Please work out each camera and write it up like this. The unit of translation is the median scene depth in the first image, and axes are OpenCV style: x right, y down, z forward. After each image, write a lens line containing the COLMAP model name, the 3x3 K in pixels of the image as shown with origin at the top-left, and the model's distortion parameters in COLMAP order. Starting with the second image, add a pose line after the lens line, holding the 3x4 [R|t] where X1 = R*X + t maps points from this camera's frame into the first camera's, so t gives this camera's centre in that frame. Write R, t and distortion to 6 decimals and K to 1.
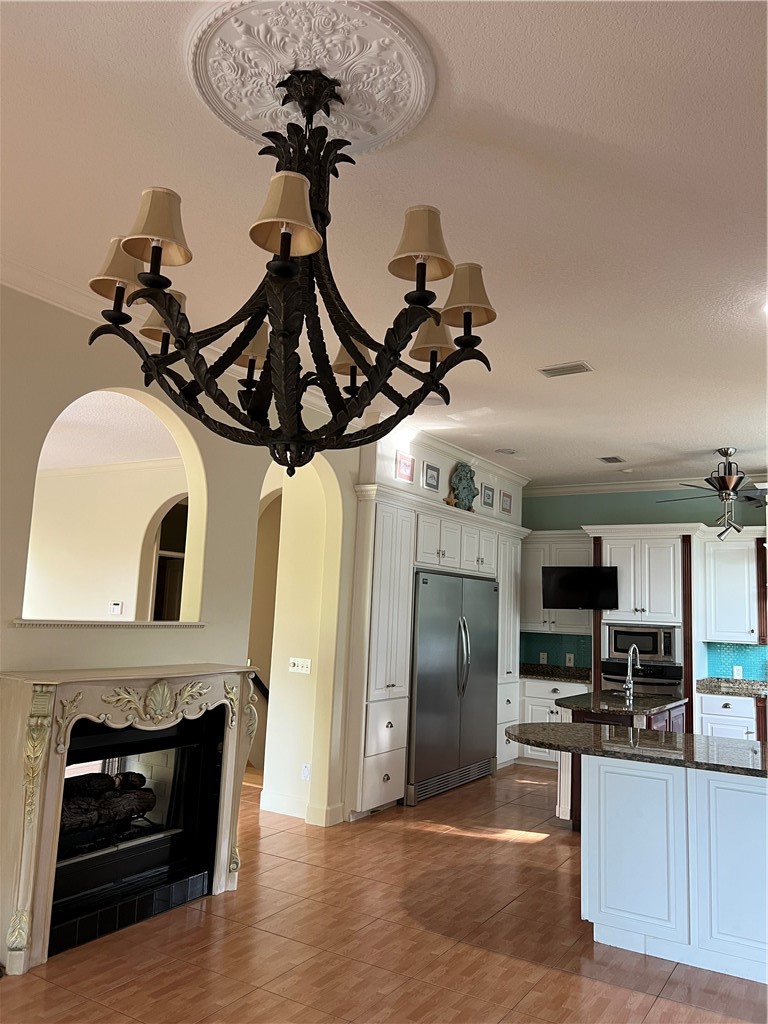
lens RADIAL K [[773.3, 0, 382.9], [0, 773.3, 513.4], [0, 0, 1]] dist [0.009688, 0.004832]
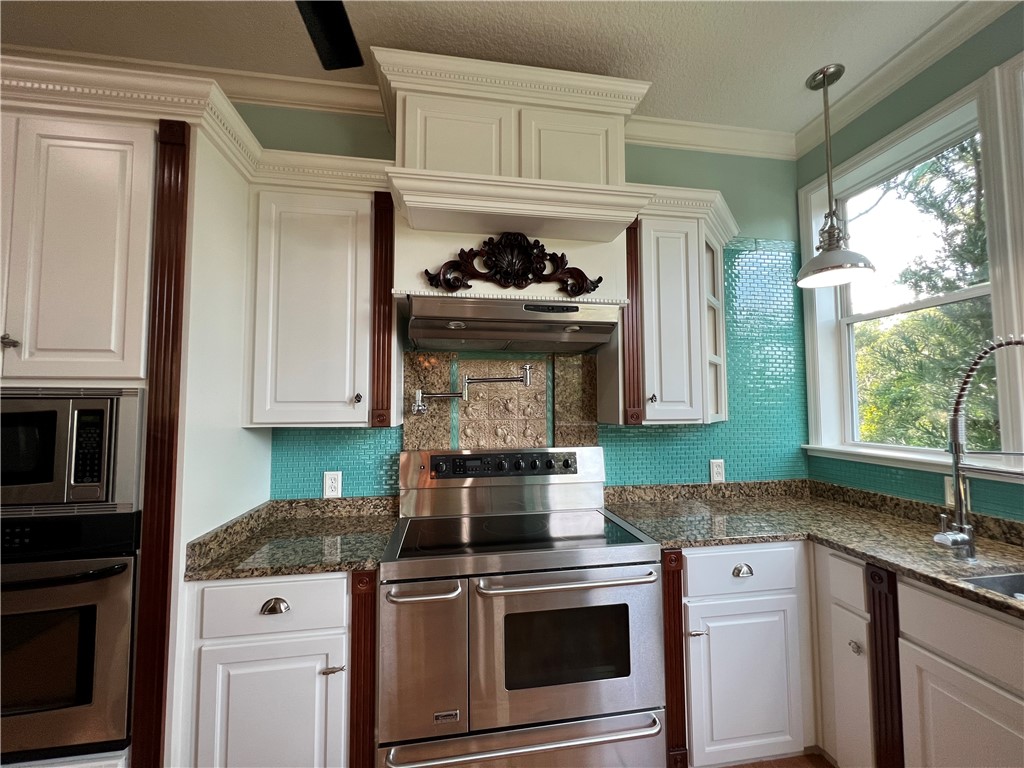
lens RADIAL K [[412.0, 0, 512.5], [0, 412.0, 384.6], [0, 0, 1]] dist [0.001023, 0.000038]
pose [[0.758307, -0.008079, 0.651848, 0.390483], [-0.052381, 0.995935, 0.073279, 0.122409], [-0.649790, -0.089713, 0.754801, 0.767186]]
